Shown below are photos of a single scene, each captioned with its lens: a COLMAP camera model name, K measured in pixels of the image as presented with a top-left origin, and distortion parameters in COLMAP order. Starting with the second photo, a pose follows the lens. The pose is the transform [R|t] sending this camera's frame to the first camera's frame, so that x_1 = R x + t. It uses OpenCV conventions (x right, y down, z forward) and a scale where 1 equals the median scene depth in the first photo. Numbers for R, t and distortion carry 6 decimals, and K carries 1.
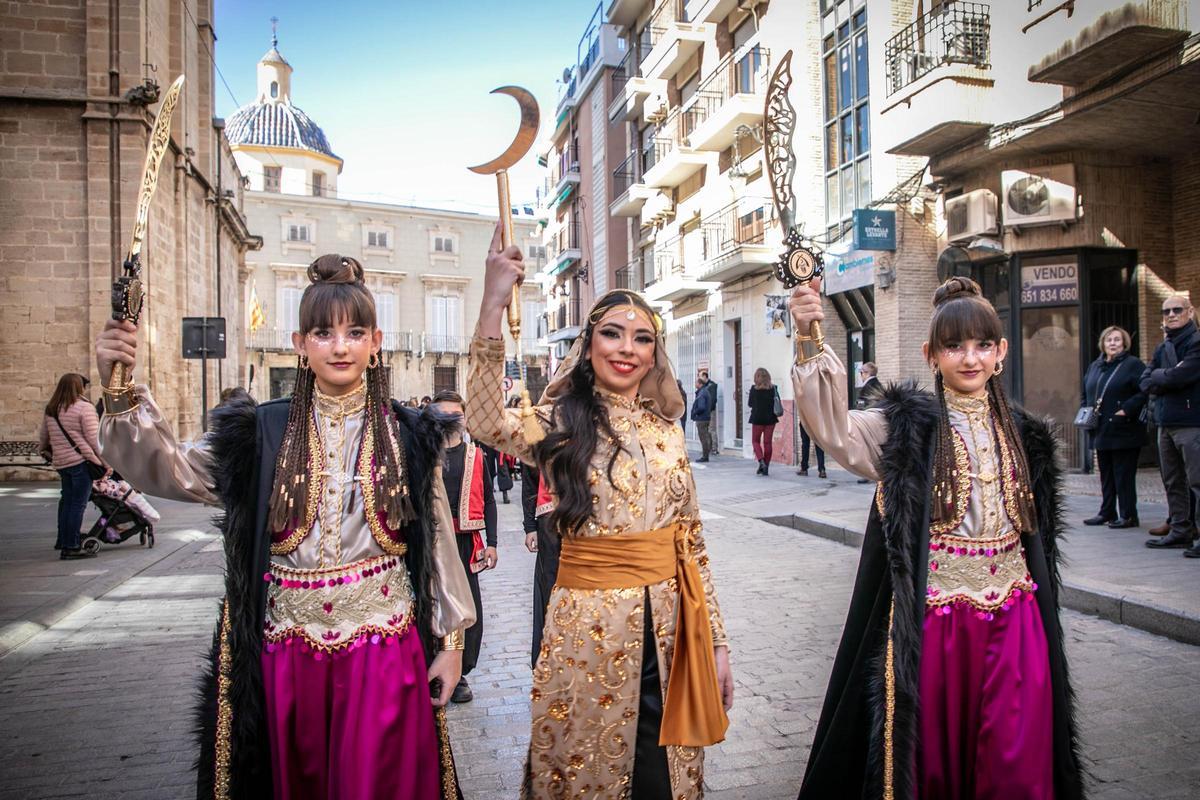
lens RADIAL K [[924.7, 0, 599.5], [0, 924.7, 374.1], [0, 0, 1]] dist [-0.036391, 0.004175]
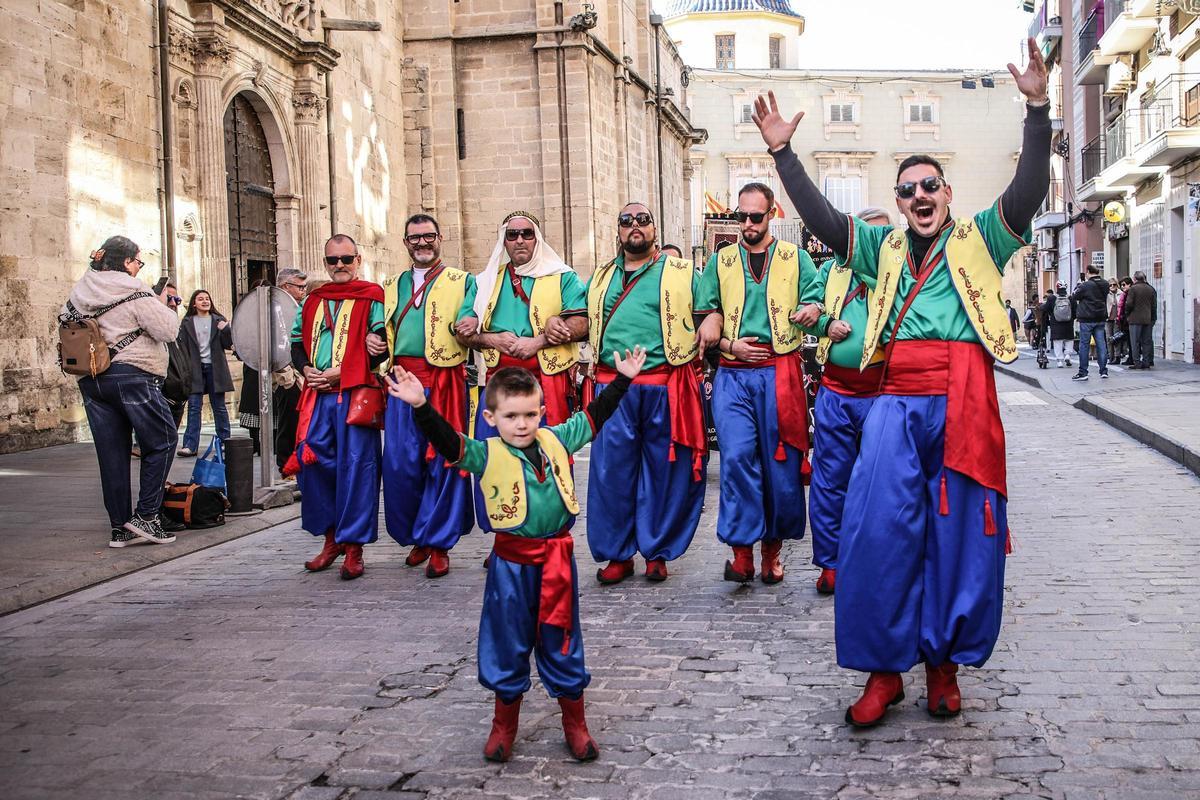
lens RADIAL K [[4334.9, 0, 600.1], [0, 4334.9, 558.7], [0, 0, 1]] dist [0.513786, 2.499879]
pose [[0.882733, 0.019273, -0.469480, 1.744439], [0.022267, 0.996320, 0.082767, -0.089900], [0.469347, -0.083515, 0.879055, -3.197341]]
